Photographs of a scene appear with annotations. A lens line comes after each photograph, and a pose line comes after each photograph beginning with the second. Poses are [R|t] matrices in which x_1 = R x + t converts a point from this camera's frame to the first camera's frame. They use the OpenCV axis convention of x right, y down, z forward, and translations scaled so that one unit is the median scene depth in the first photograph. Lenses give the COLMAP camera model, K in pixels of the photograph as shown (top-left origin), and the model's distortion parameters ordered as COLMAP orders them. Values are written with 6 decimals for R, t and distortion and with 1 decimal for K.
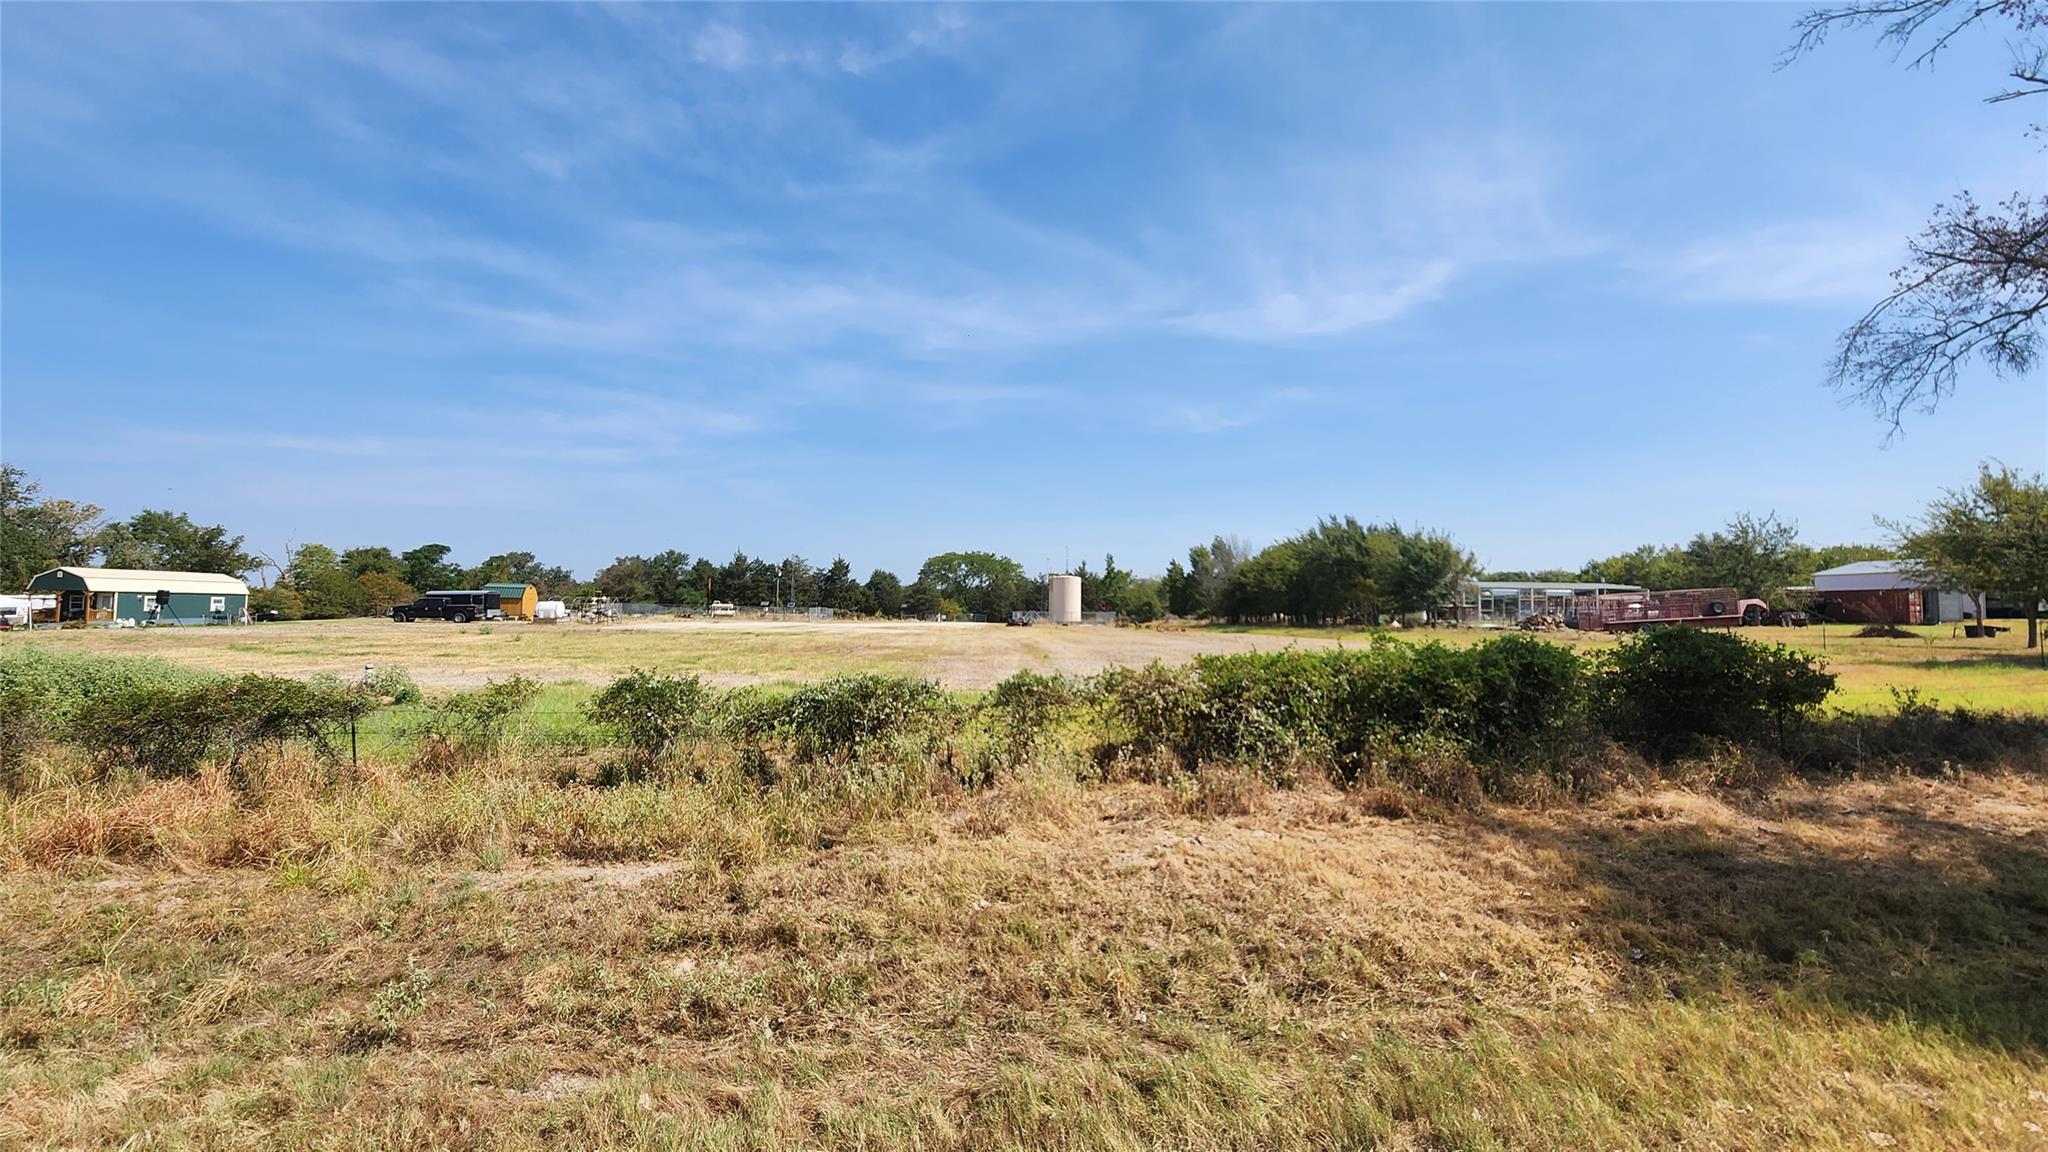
lens RADIAL K [[831.5, 0, 1023.1], [0, 831.5, 561.4], [0, 0, 1]] dist [-0.015062, 0.000029]
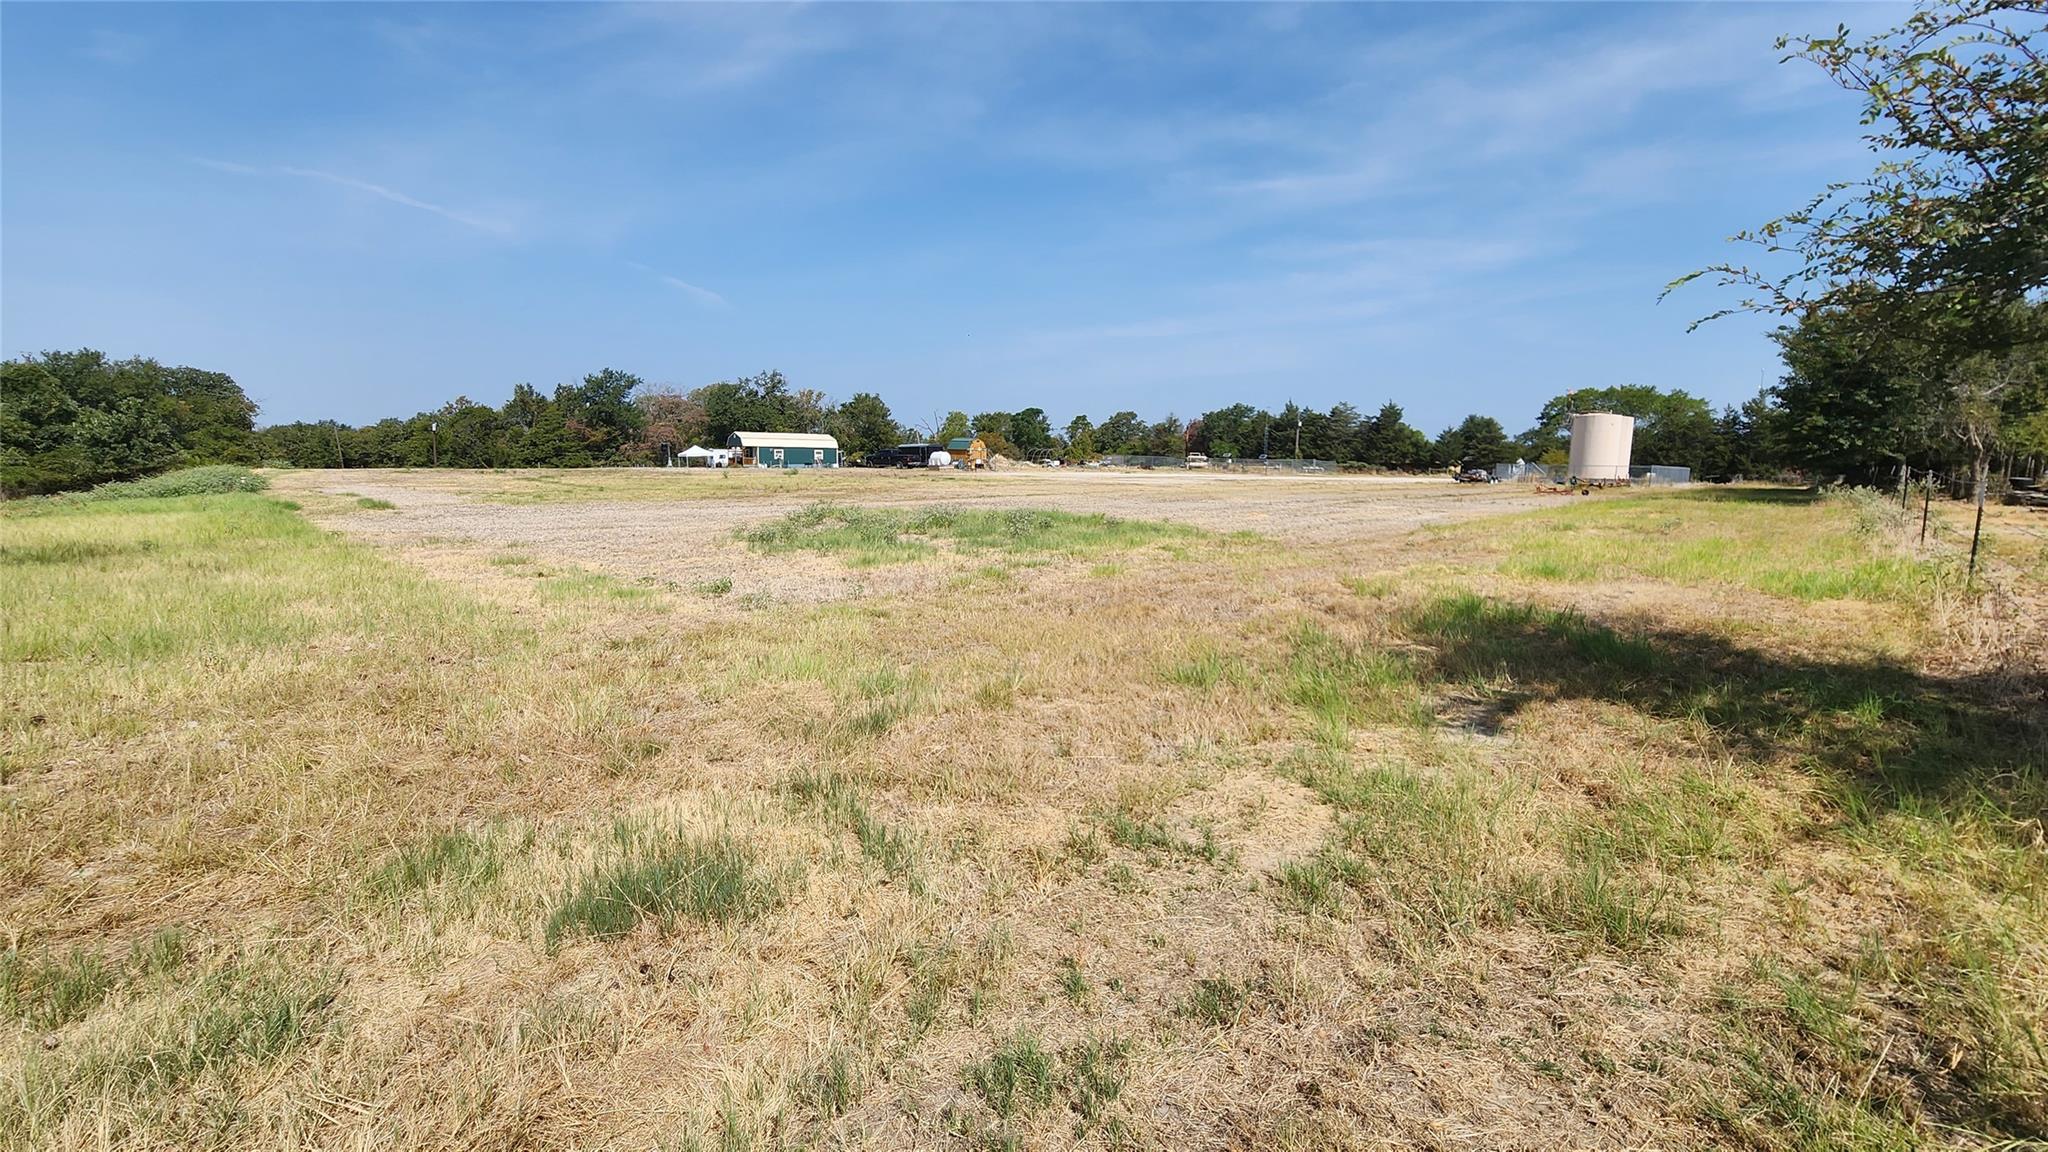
lens RADIAL K [[837.1, 0, 1029.3], [0, 837.1, 576.1], [0, 0, 1]] dist [-0.007484, -0.000300]
pose [[0.650394, 0.105430, -0.752244, 1.187063], [0.036986, 0.984751, 0.169995, 0.066613], [0.758696, -0.138386, 0.636577, 0.778855]]
